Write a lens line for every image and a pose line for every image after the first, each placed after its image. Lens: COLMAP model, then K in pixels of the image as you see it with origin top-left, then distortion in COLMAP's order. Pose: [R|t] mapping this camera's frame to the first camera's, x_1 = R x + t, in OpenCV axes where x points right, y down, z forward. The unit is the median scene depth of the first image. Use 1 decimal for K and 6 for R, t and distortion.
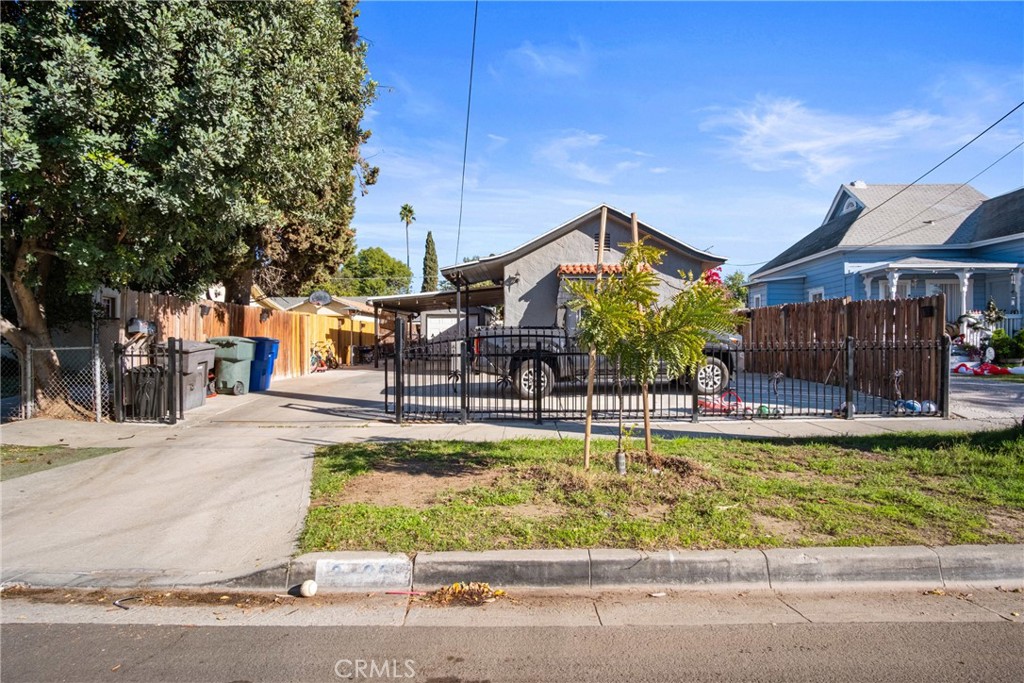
lens RADIAL K [[555.4, 0, 523.5], [0, 555.4, 352.6], [0, 0, 1]] dist [-0.032317, 0.007023]
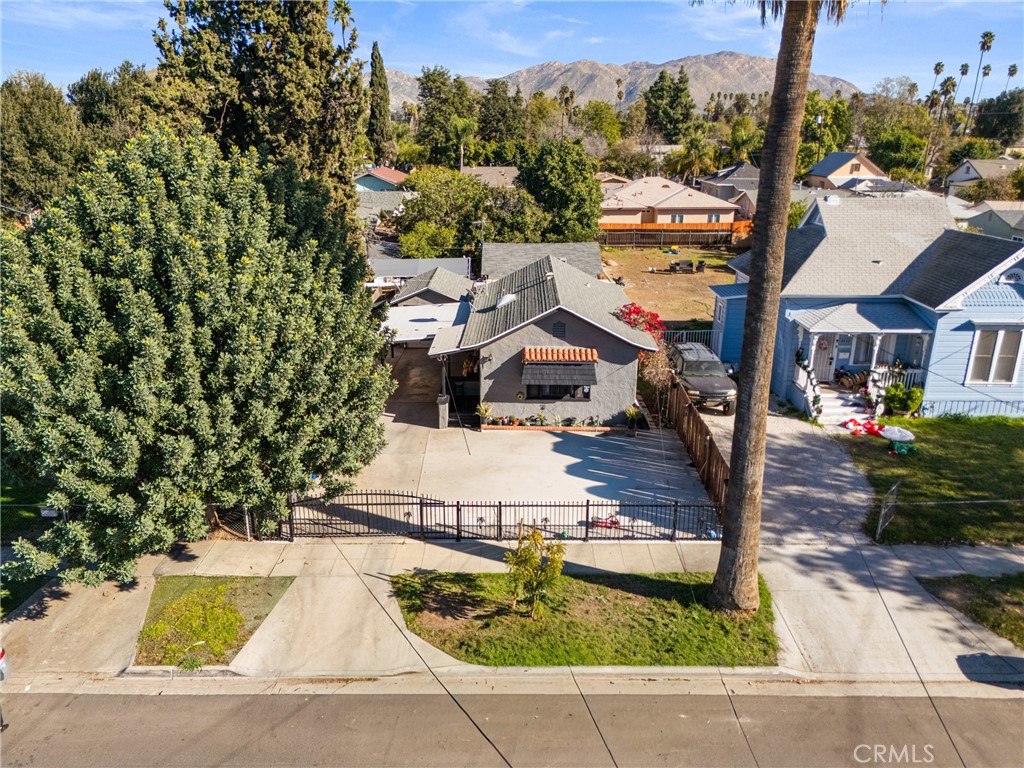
lens RADIAL K [[761.3, 0, 511.2], [0, 761.3, 390.7], [0, 0, 1]] dist [0.067610, -0.059218]
pose [[0.999952, 0.005593, 0.008098, 0.020040], [-0.007840, 0.950094, 0.311866, -0.538611], [-0.005950, -0.311914, 0.950092, -0.584140]]
